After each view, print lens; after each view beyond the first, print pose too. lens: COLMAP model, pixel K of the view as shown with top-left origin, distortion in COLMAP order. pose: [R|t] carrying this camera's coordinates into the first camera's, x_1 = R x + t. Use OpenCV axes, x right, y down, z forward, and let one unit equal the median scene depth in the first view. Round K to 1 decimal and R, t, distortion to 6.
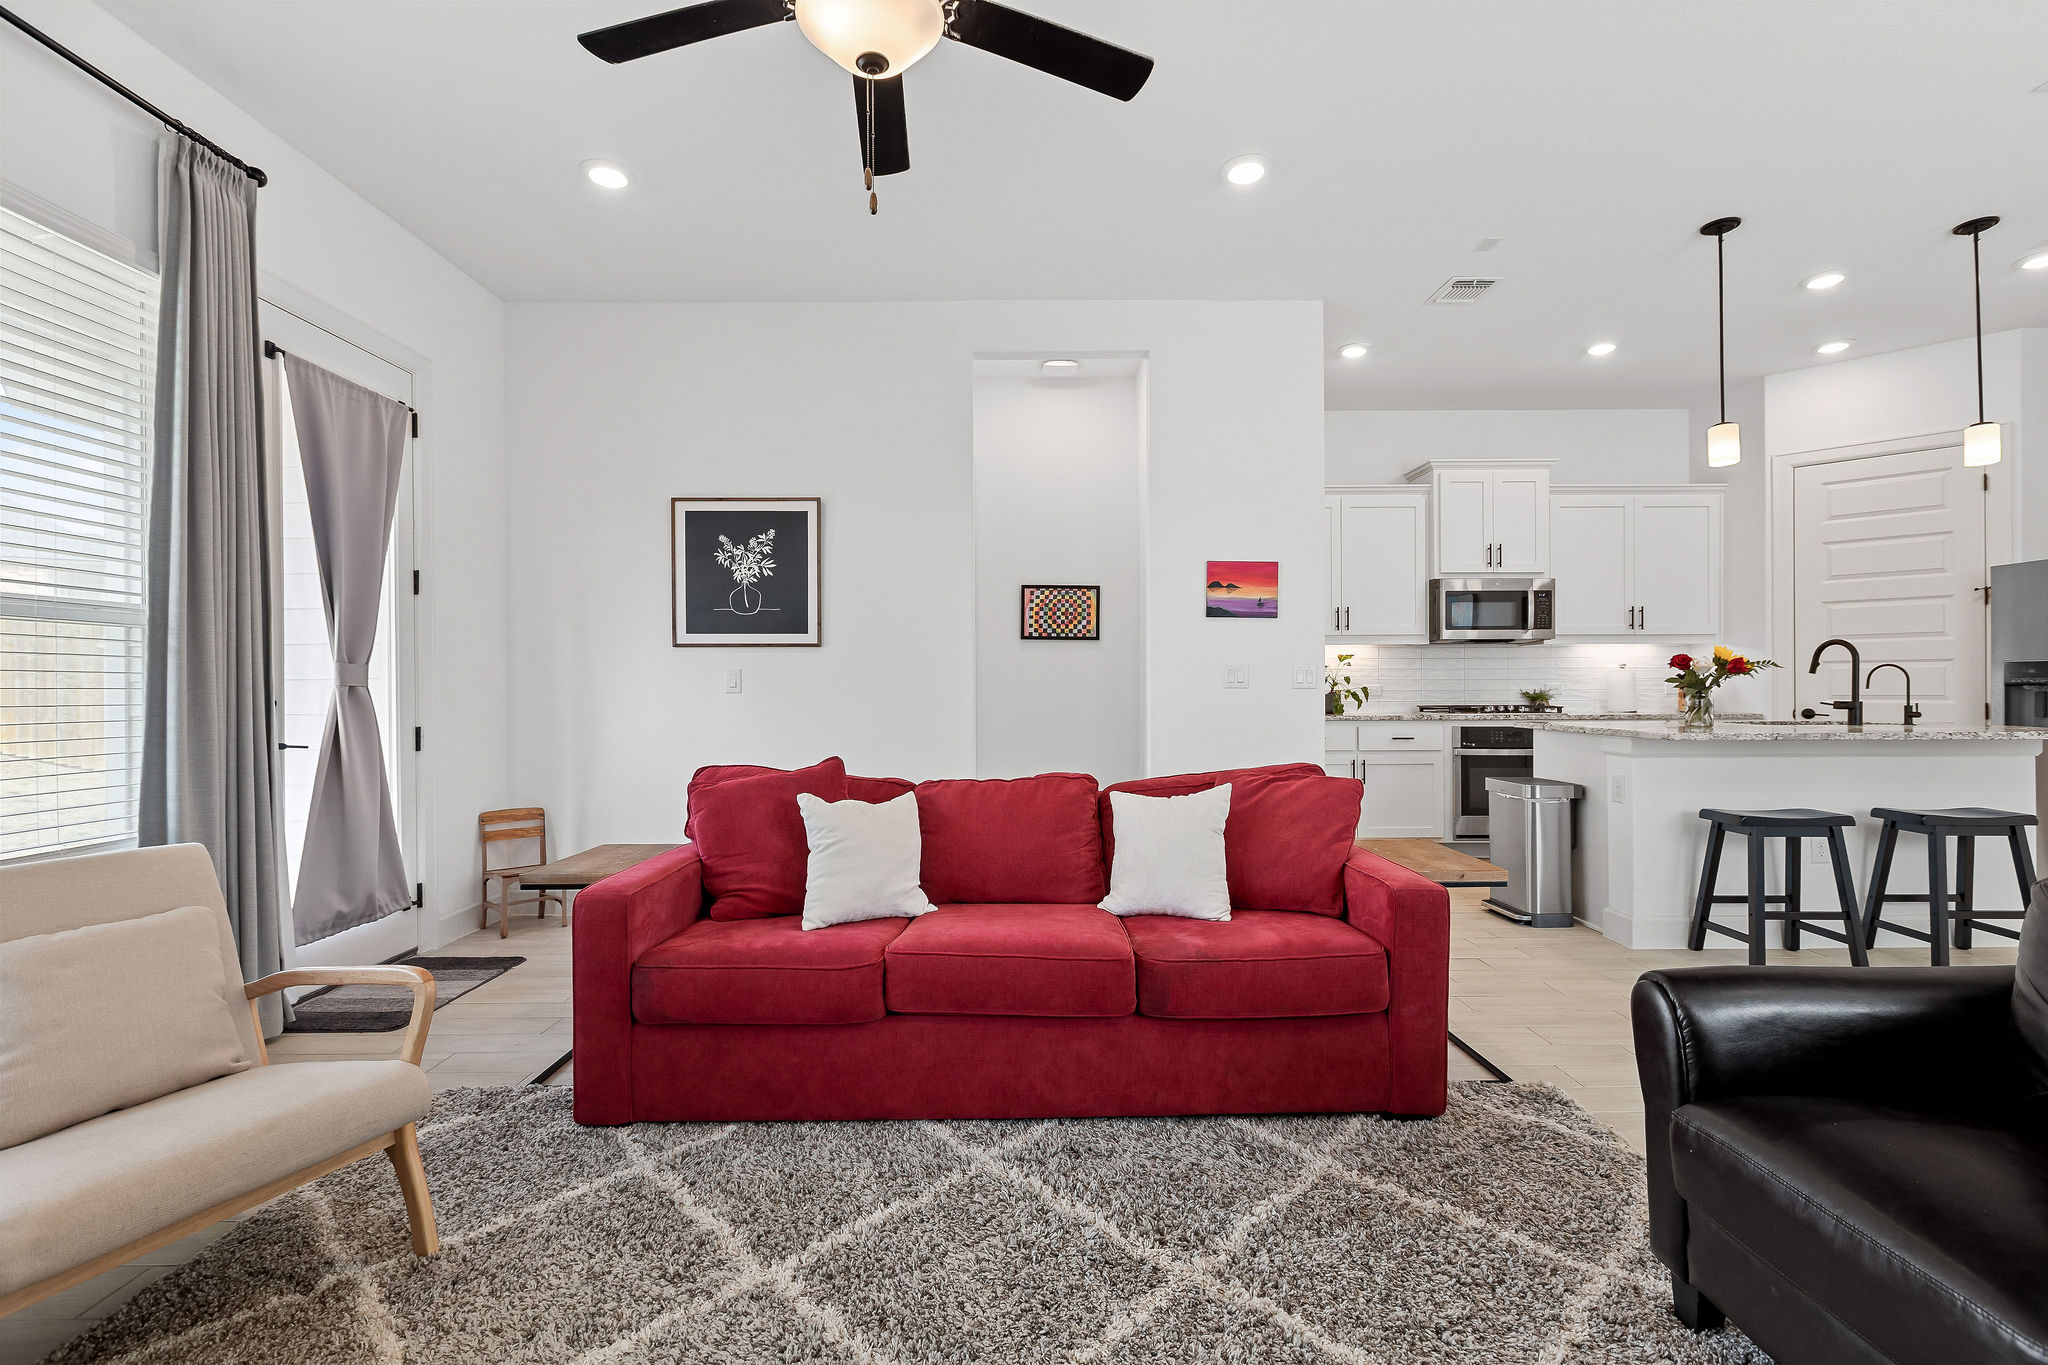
lens RADIAL K [[907.7, 0, 1024.6], [0, 907.7, 684.8], [0, 0, 1]] dist [0.000945, 0.000116]
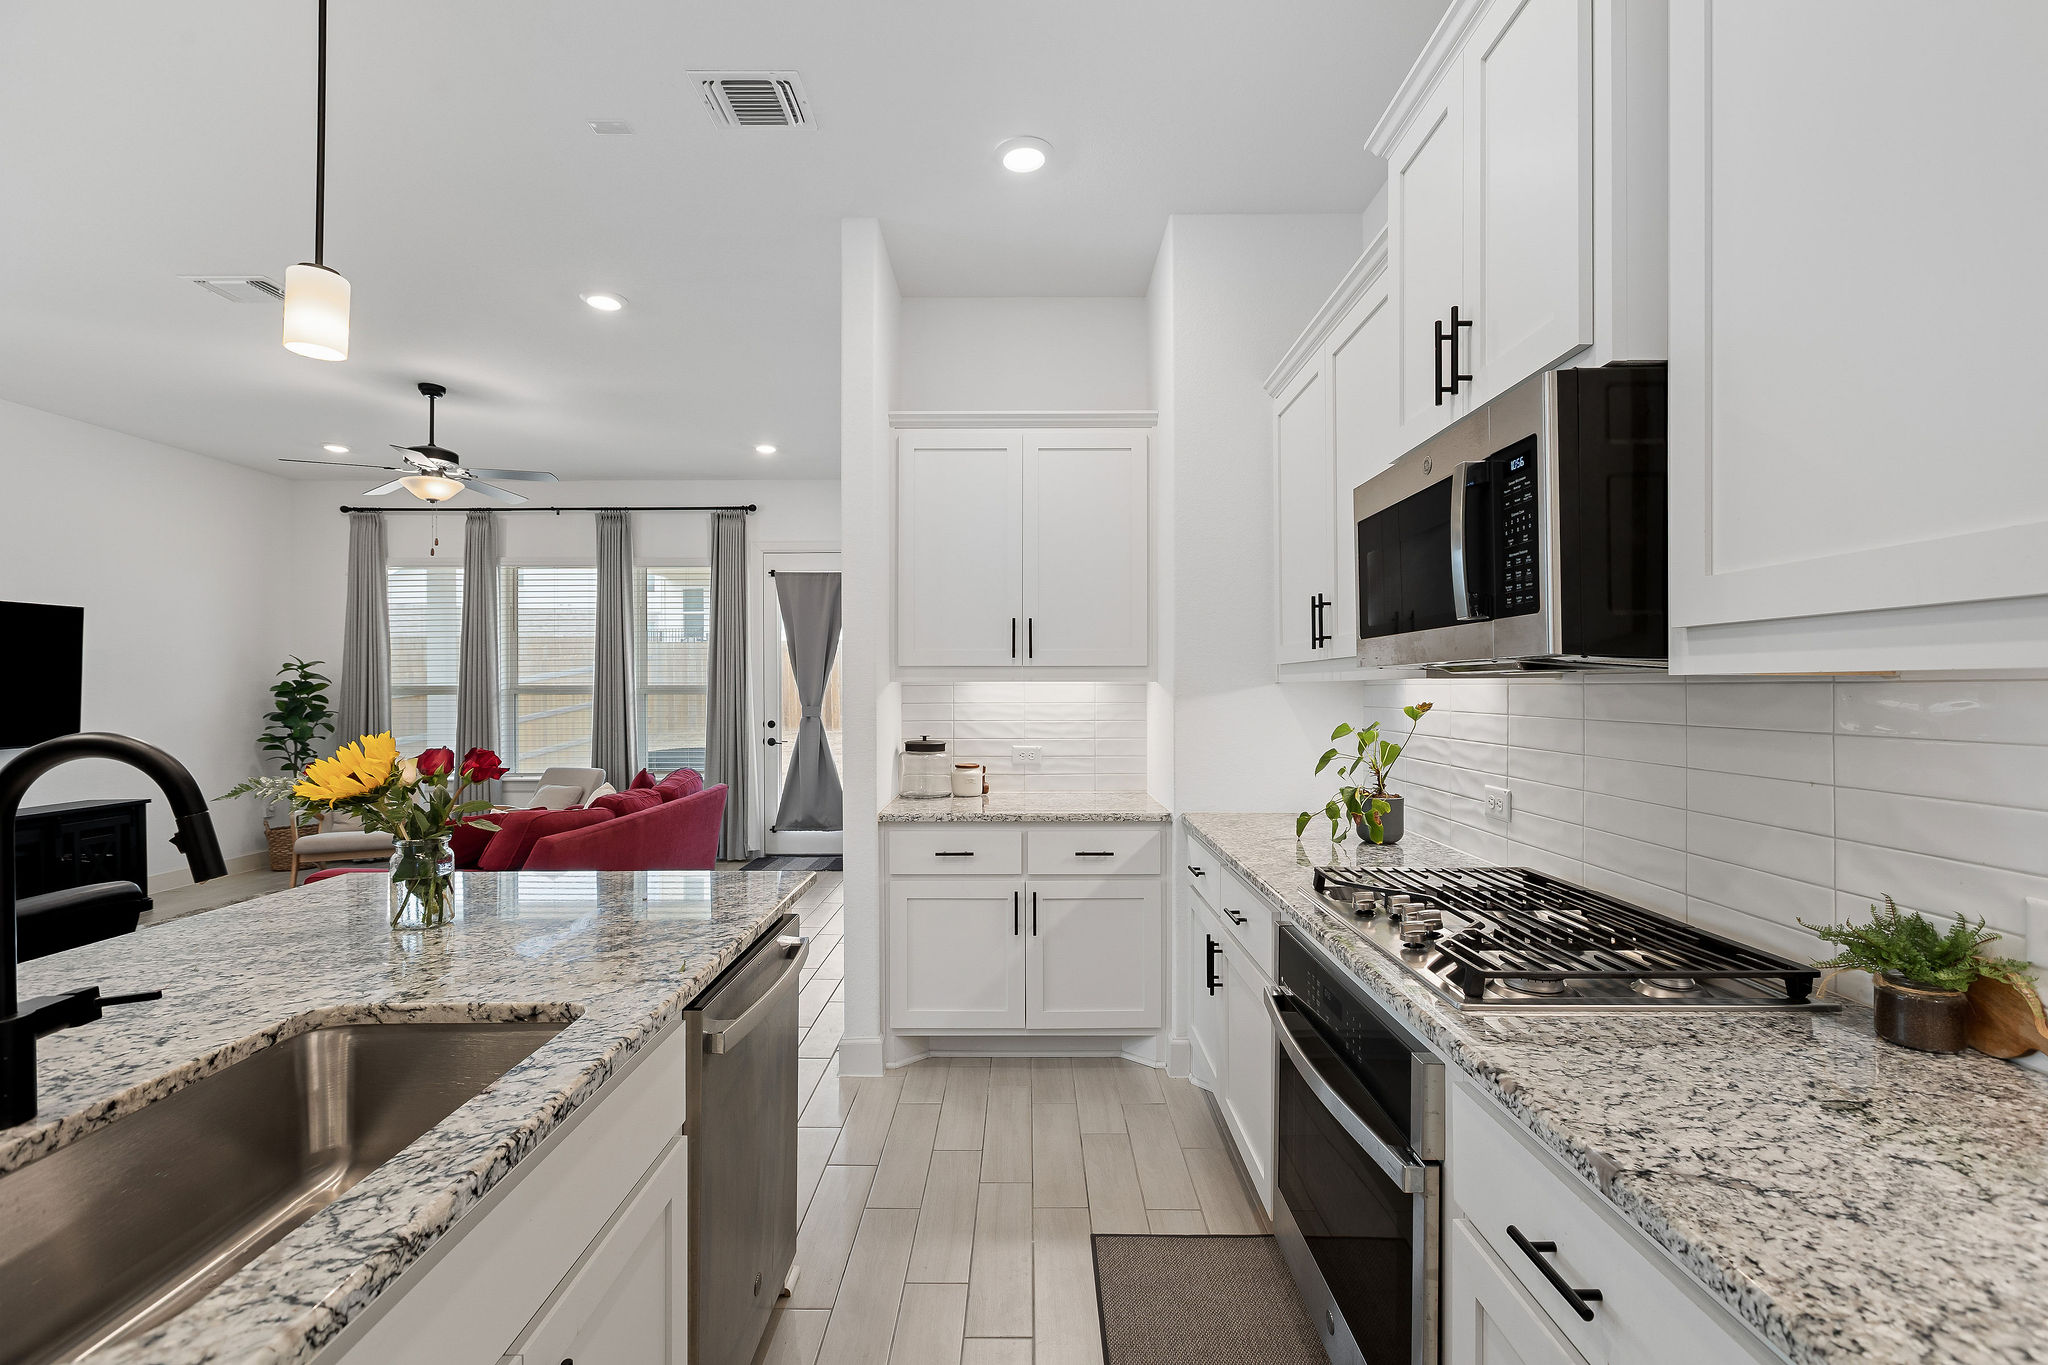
lens RADIAL K [[907.7, 0, 1031.3], [0, 907.7, 684.9], [0, 0, 1]] dist [0.000945, 0.000116]
pose [[-0.004165, 0.001675, -0.999990, 1.142270], [0.001361, 0.999998, 0.001669, -0.063066], [0.999990, -0.001354, -0.004167, 1.259692]]
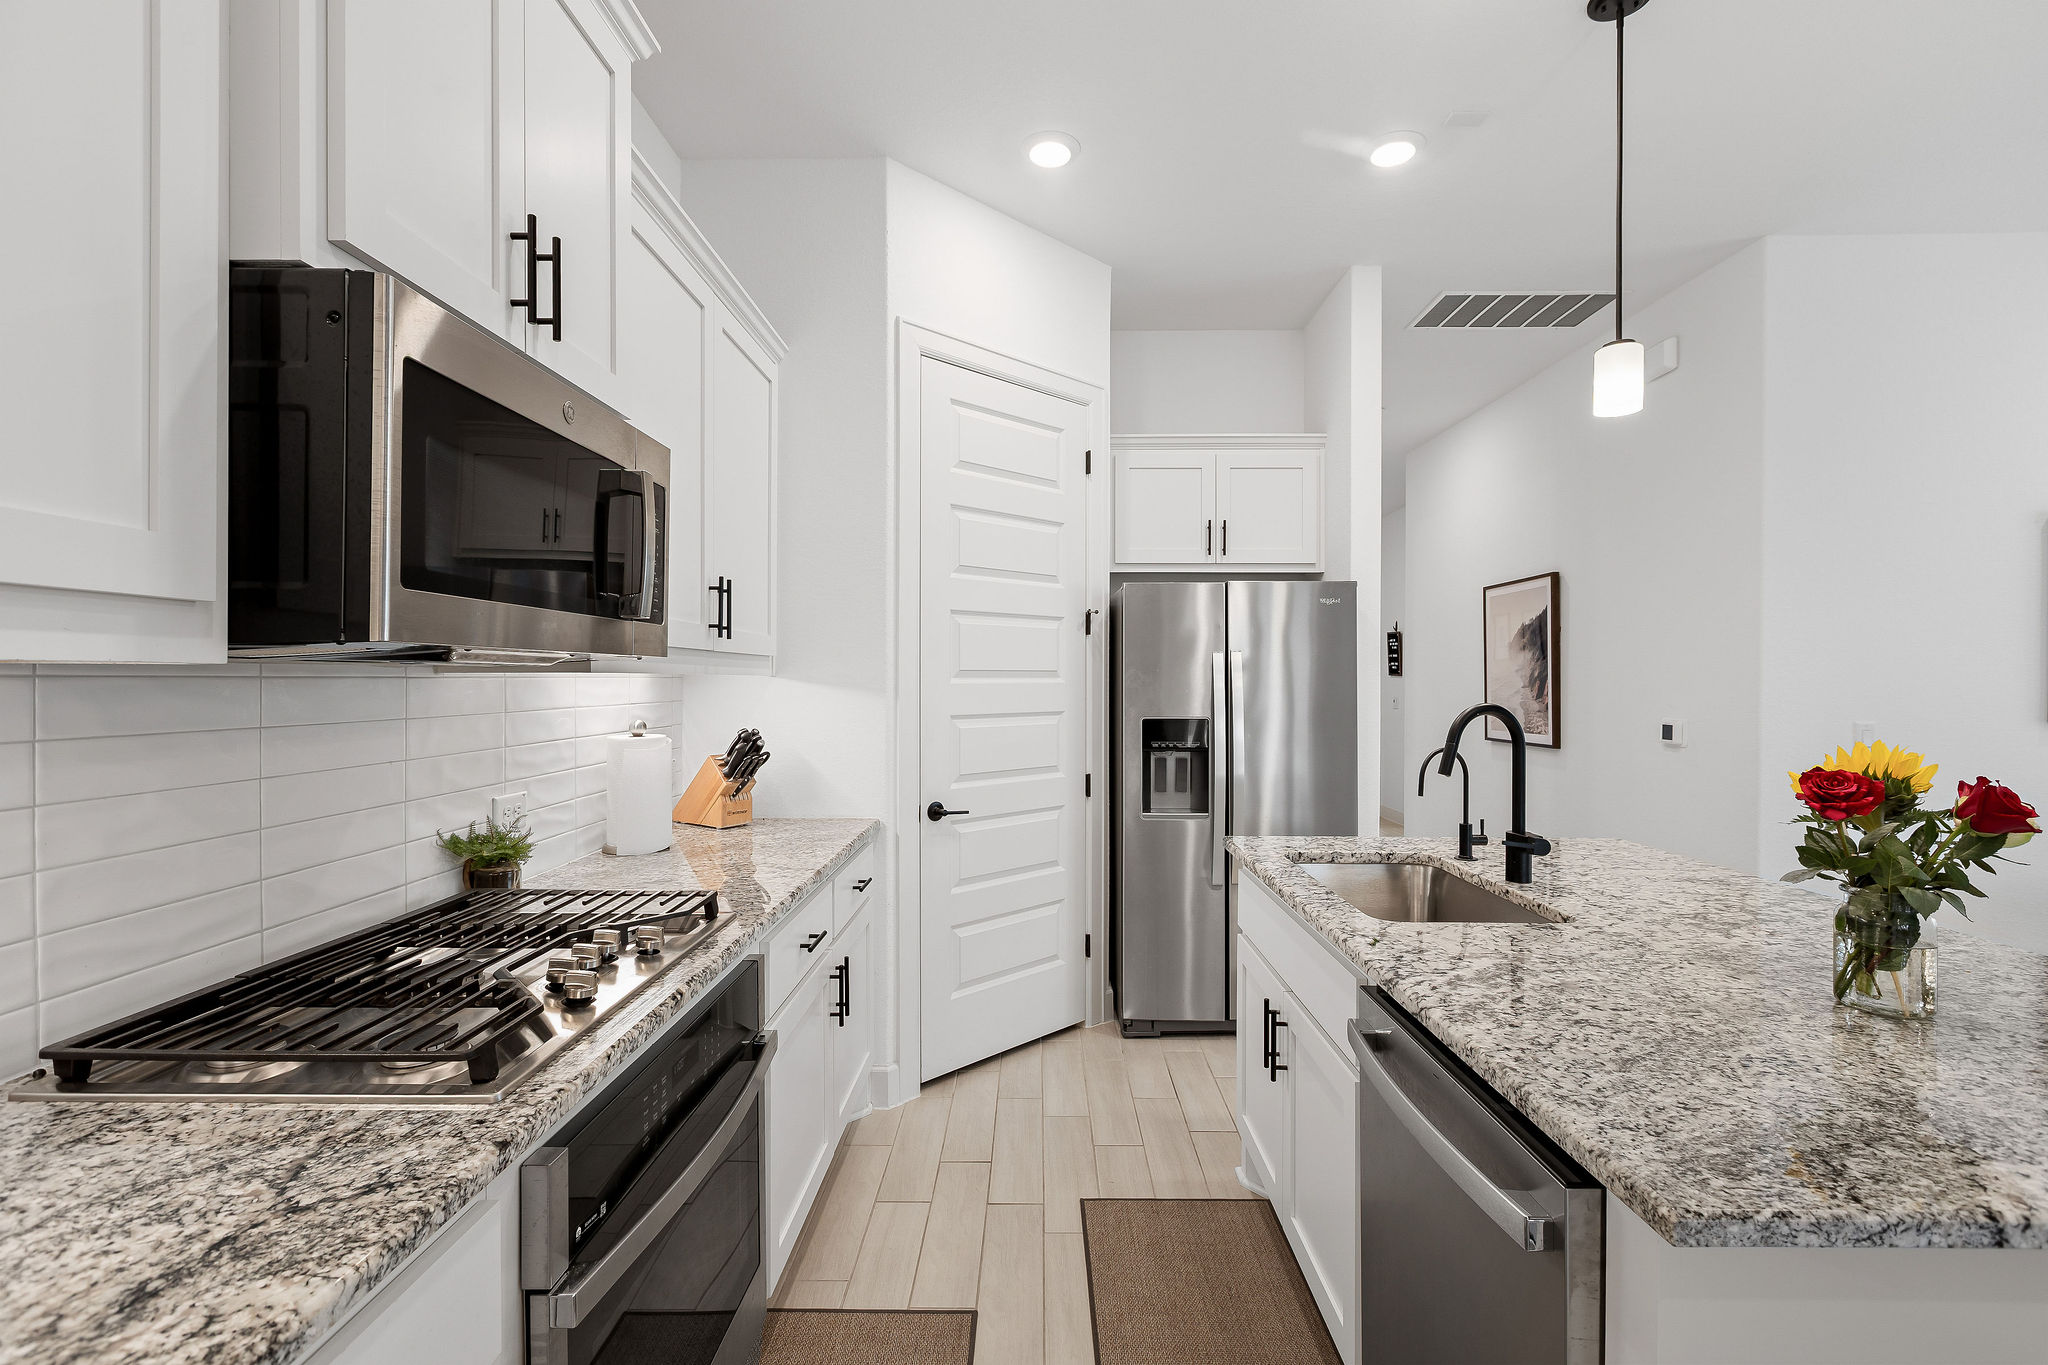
lens RADIAL K [[907.7, 0, 1031.7], [0, 907.7, 667.7], [0, 0, 1]] dist [0.000945, 0.000116]
pose [[0.018219, 0.017296, 0.999684, 0.425632], [-0.002980, 0.999847, -0.017245, -0.061245], [-0.999830, -0.002665, 0.018268, 1.258514]]
